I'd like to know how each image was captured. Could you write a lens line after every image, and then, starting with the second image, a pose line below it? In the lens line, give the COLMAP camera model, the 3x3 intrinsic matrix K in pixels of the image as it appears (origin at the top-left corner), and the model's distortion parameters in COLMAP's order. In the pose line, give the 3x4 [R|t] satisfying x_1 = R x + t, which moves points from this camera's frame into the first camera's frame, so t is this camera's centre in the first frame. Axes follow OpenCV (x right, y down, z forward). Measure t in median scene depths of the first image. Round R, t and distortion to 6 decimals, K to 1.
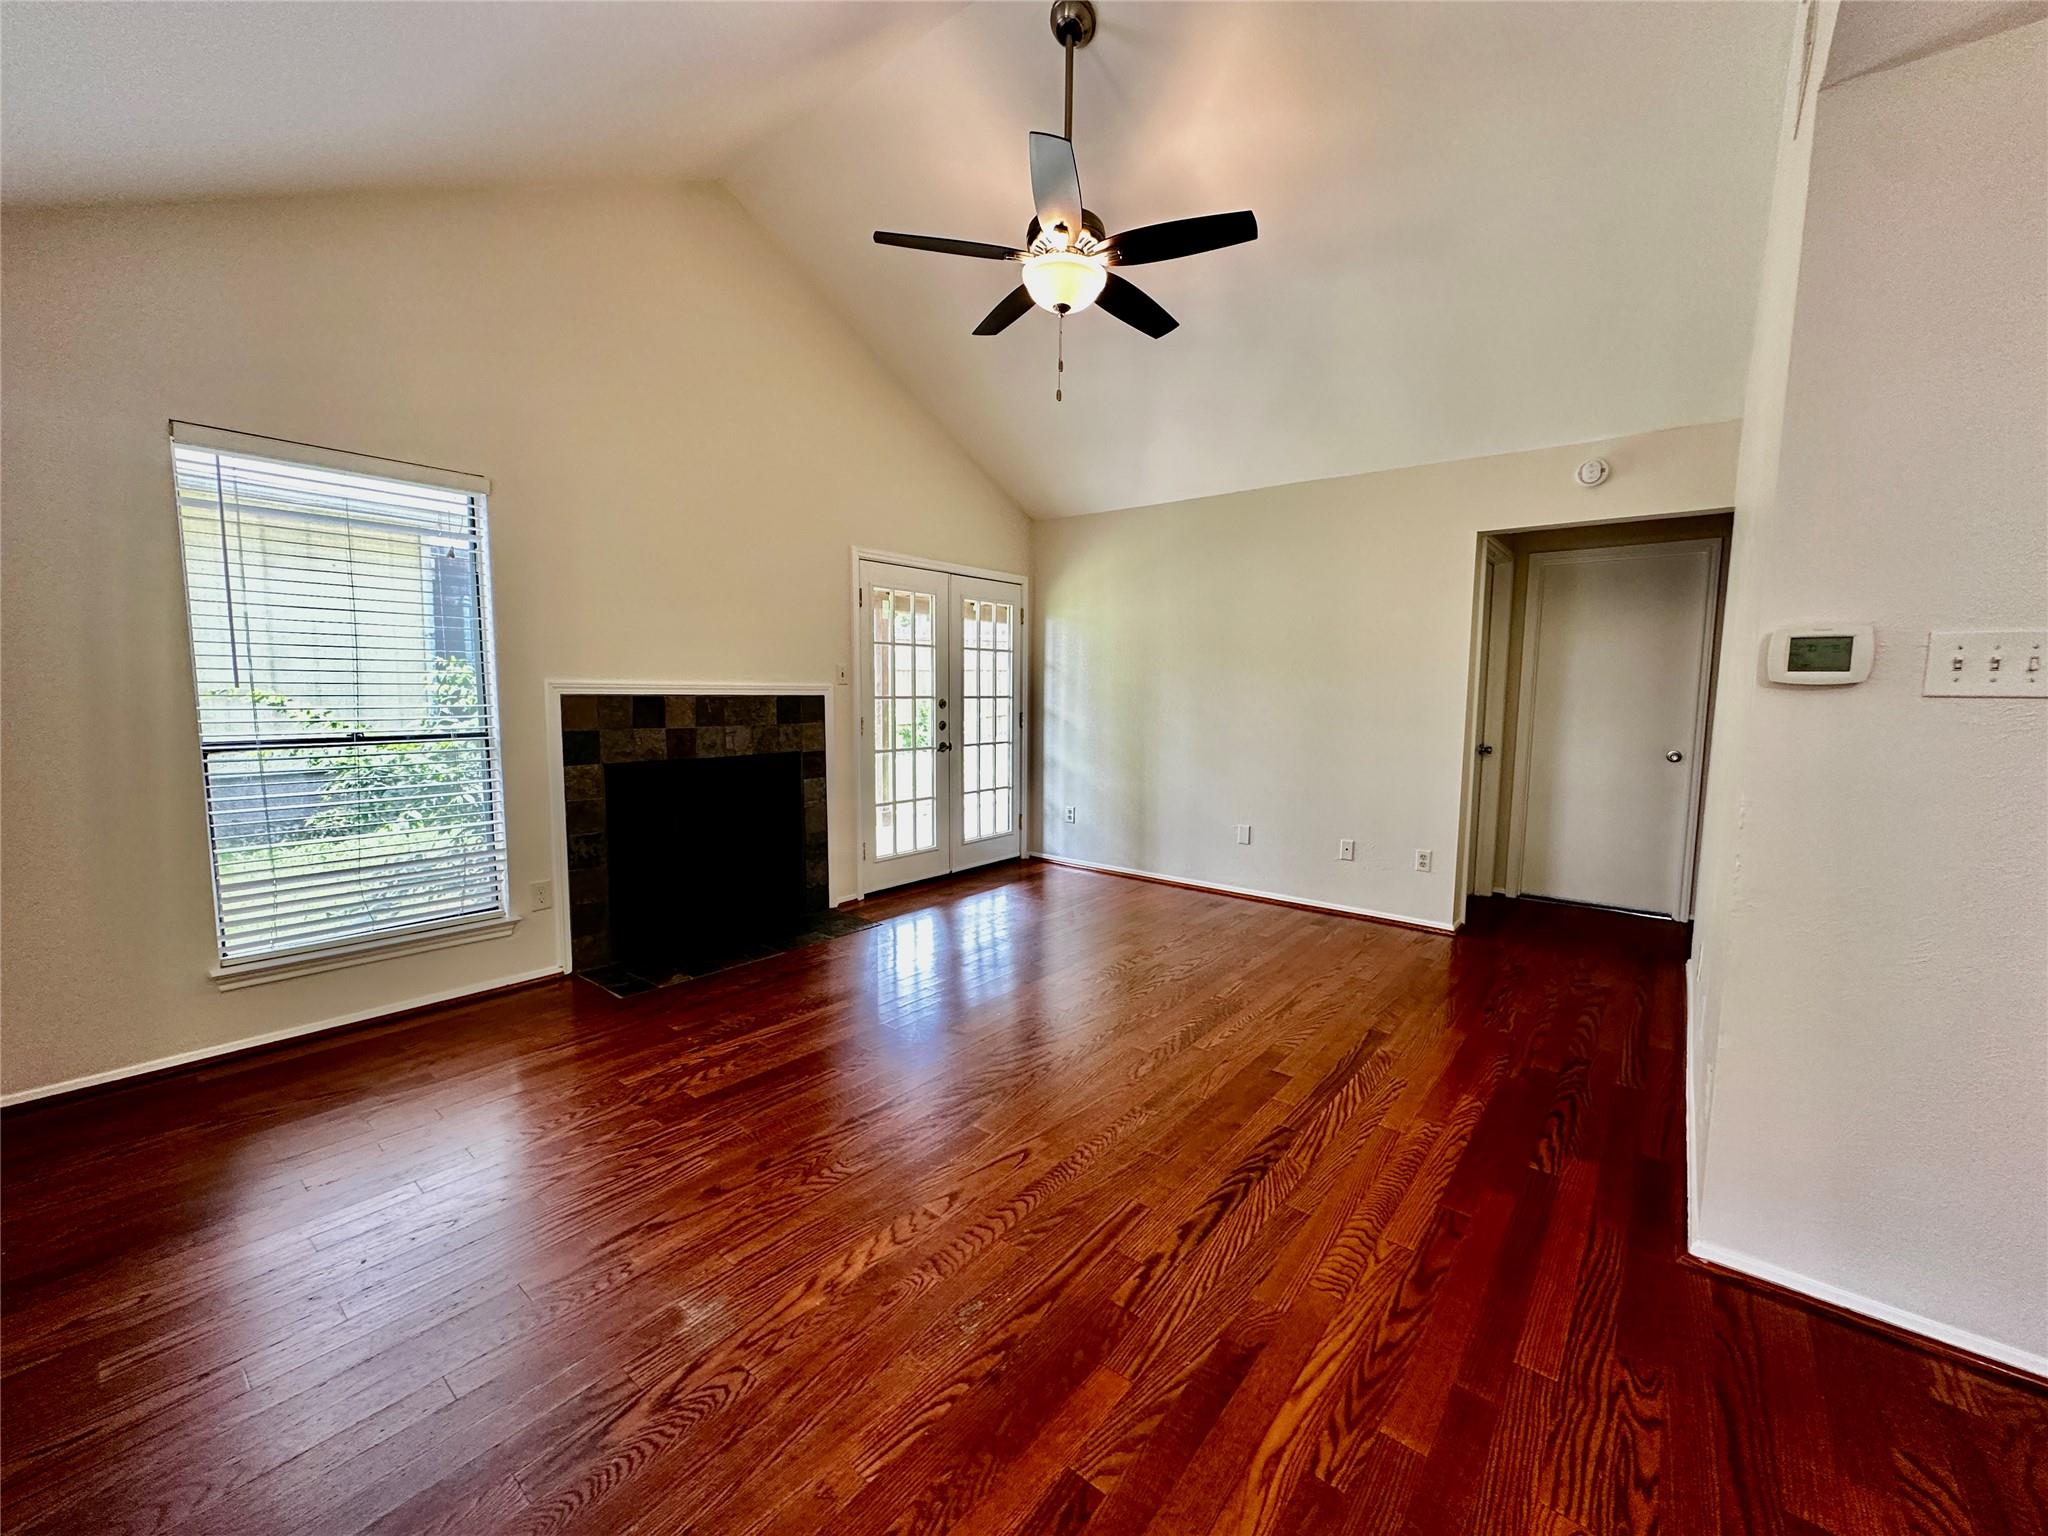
lens RADIAL K [[815.9, 0, 1025.1], [0, 815.9, 768.8], [0, 0, 1]] dist [-0.002348, 0.000511]
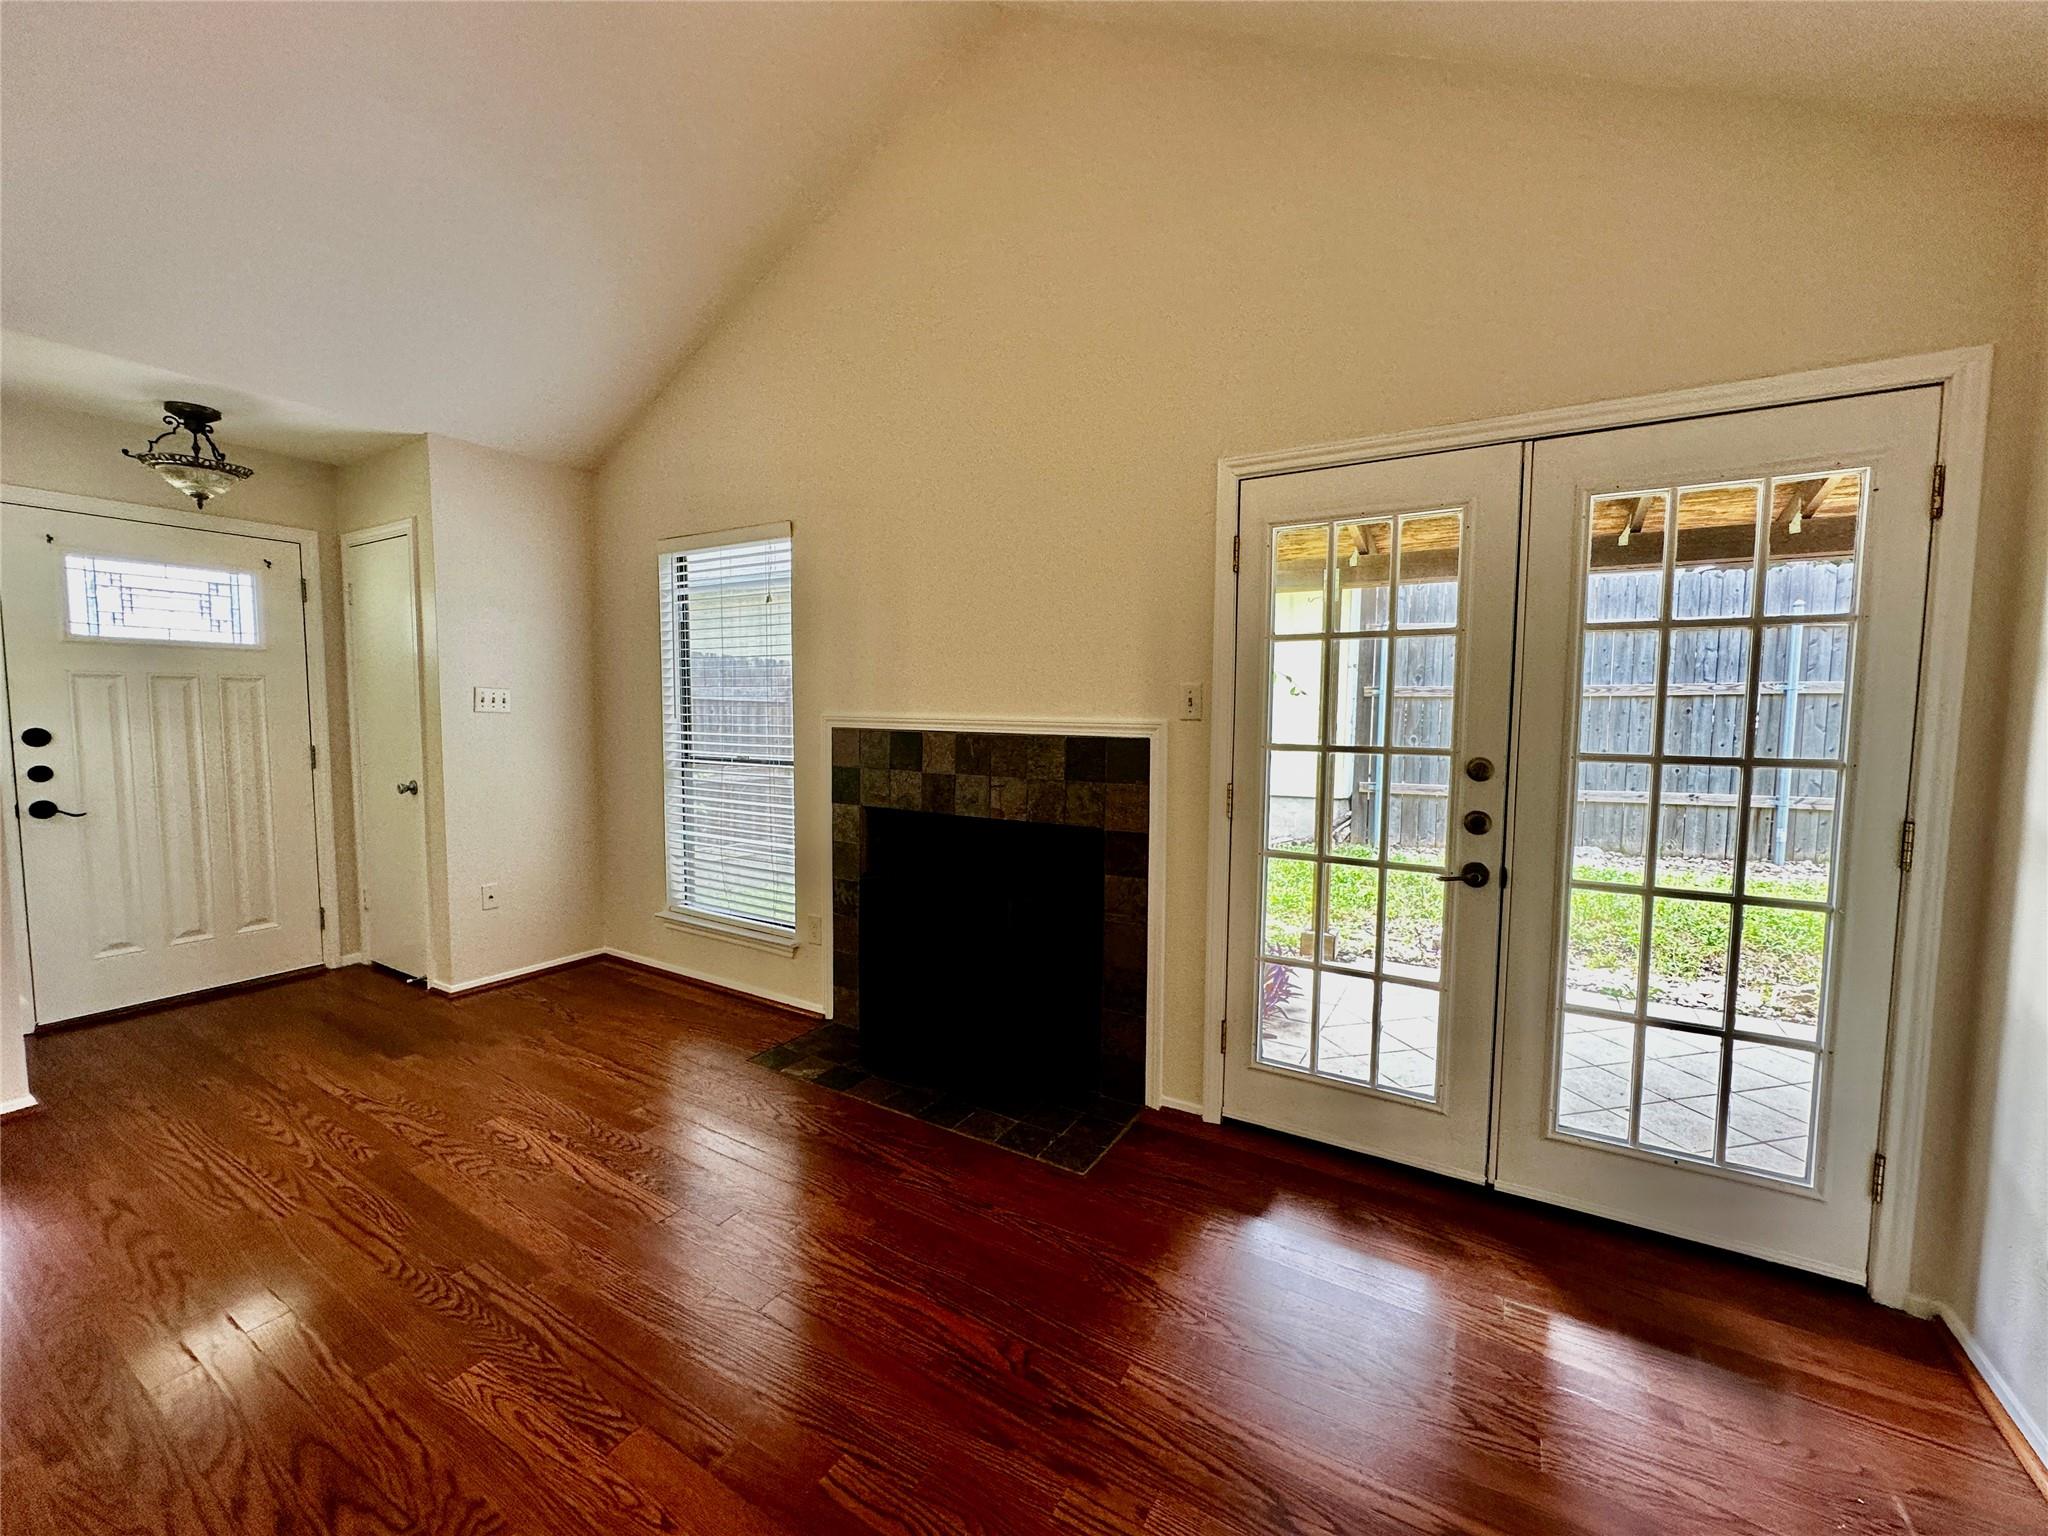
lens RADIAL K [[815.9, 0, 1022.3], [0, 815.9, 764.0], [0, 0, 1]] dist [-0.002348, 0.000511]
pose [[0.141902, 0.060572, -0.988026, 0.353596], [-0.106090, 0.993308, 0.045658, -0.100491], [0.984179, 0.098341, 0.147379, 0.934093]]
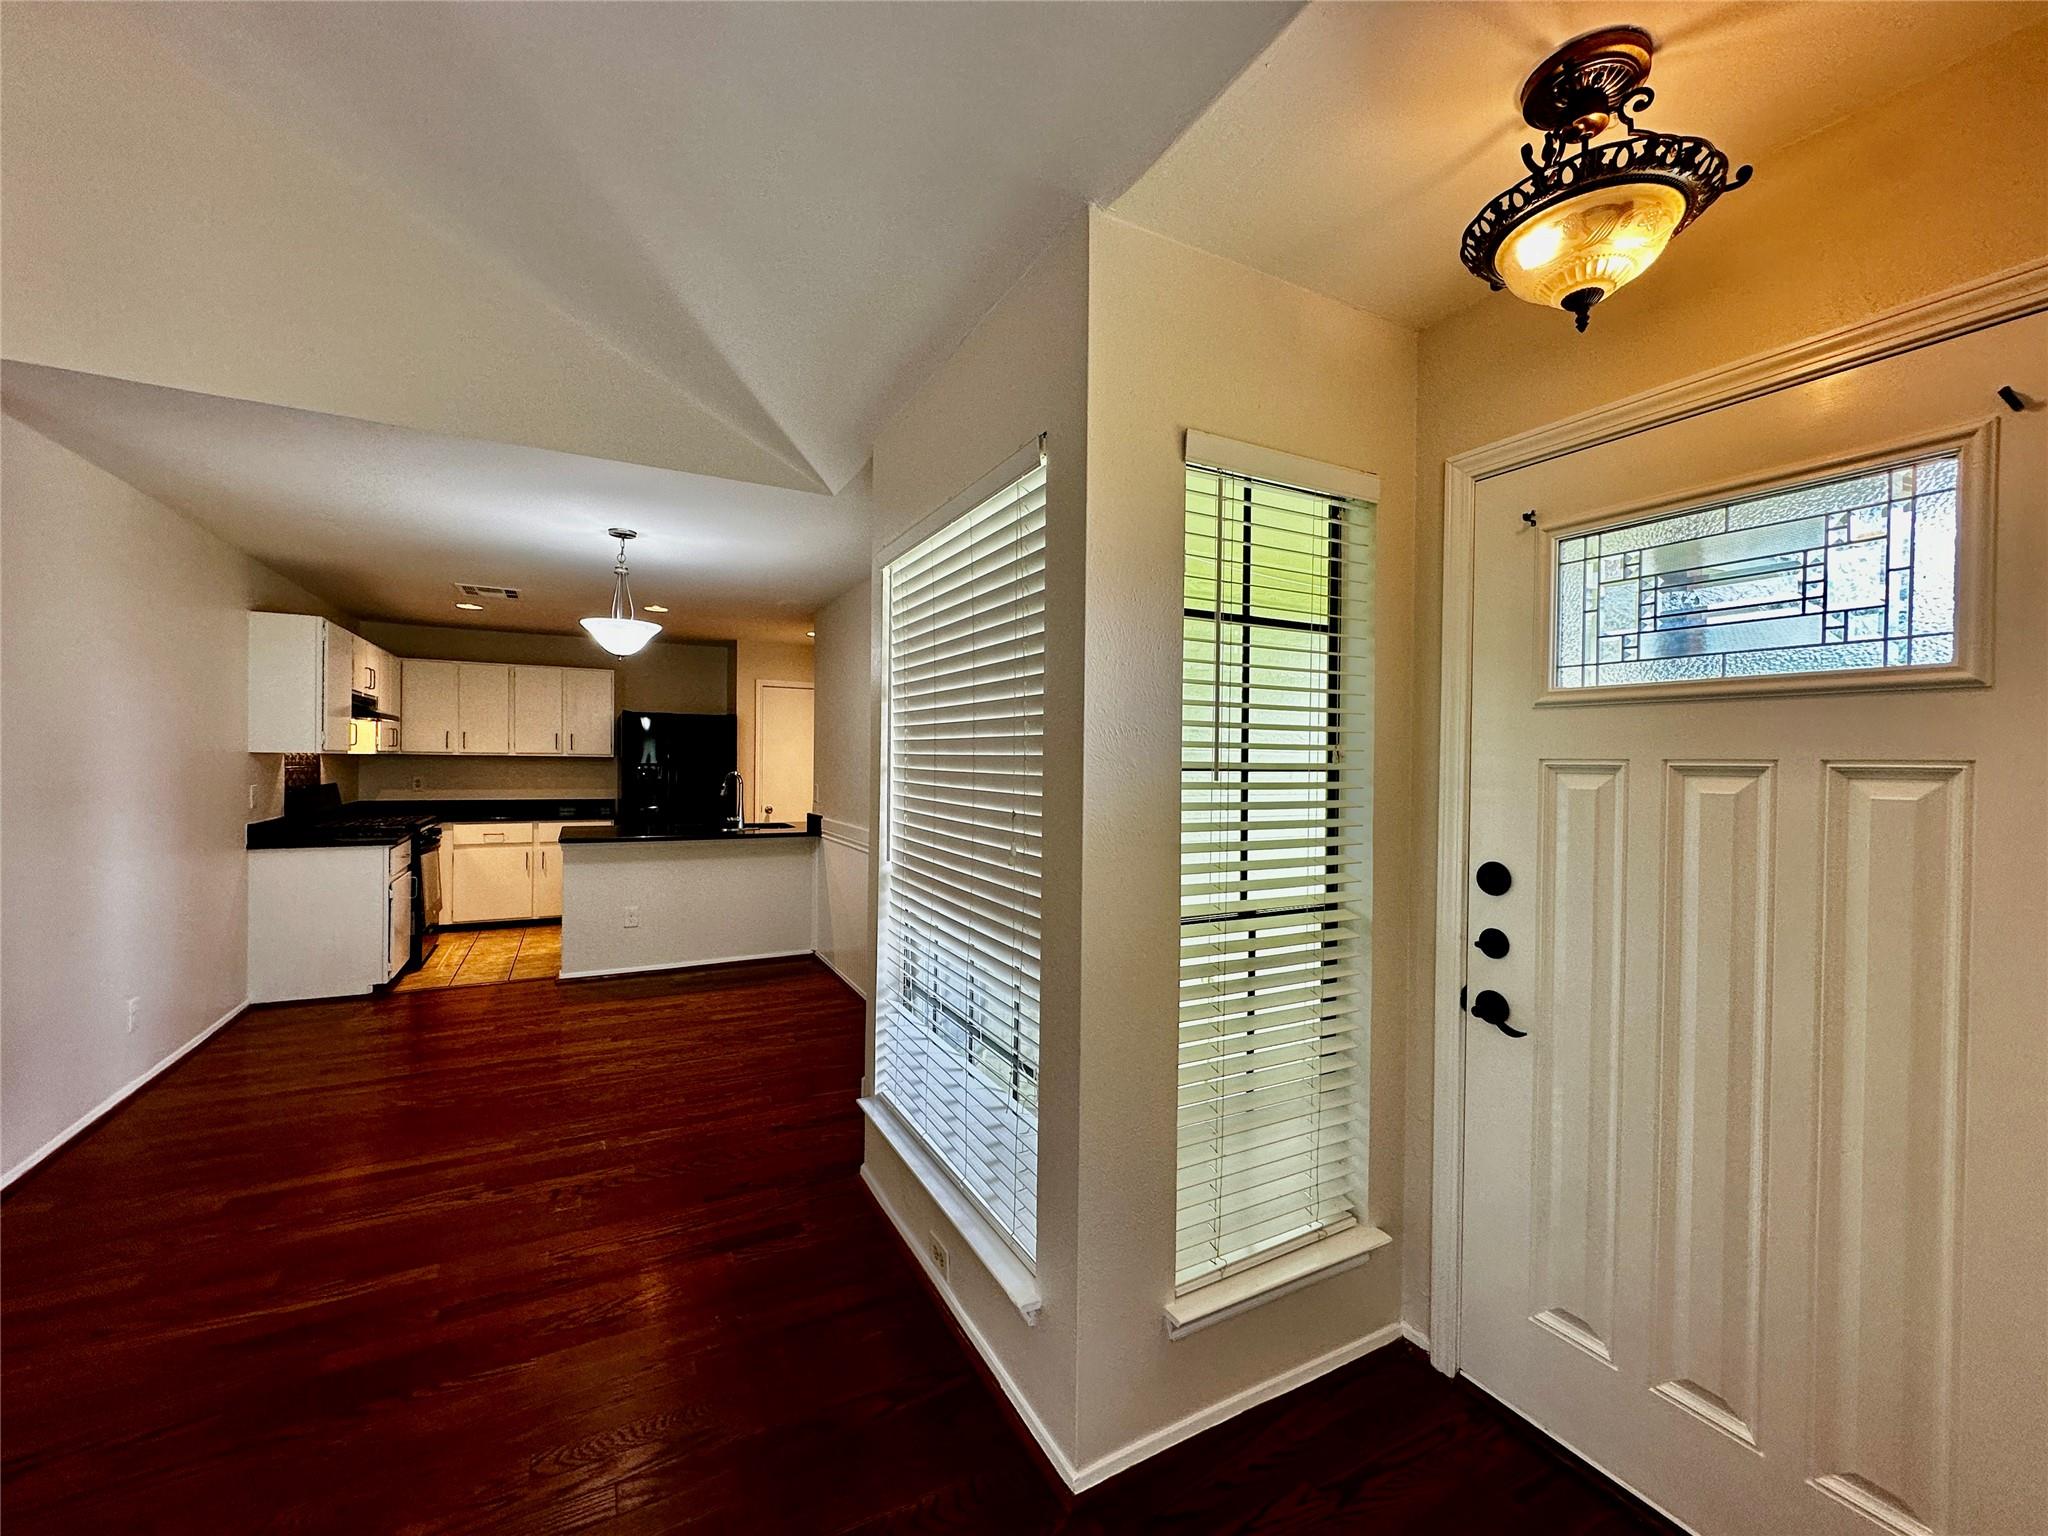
lens RADIAL K [[815.9, 0, 1022.7], [0, 815.9, 771.2], [0, 0, 1]] dist [-0.002348, 0.000511]
pose [[-0.920741, -0.028162, 0.389157, -0.493984], [0.016462, 0.993700, 0.110860, -0.100852], [-0.389827, 0.108479, -0.914476, 0.611371]]
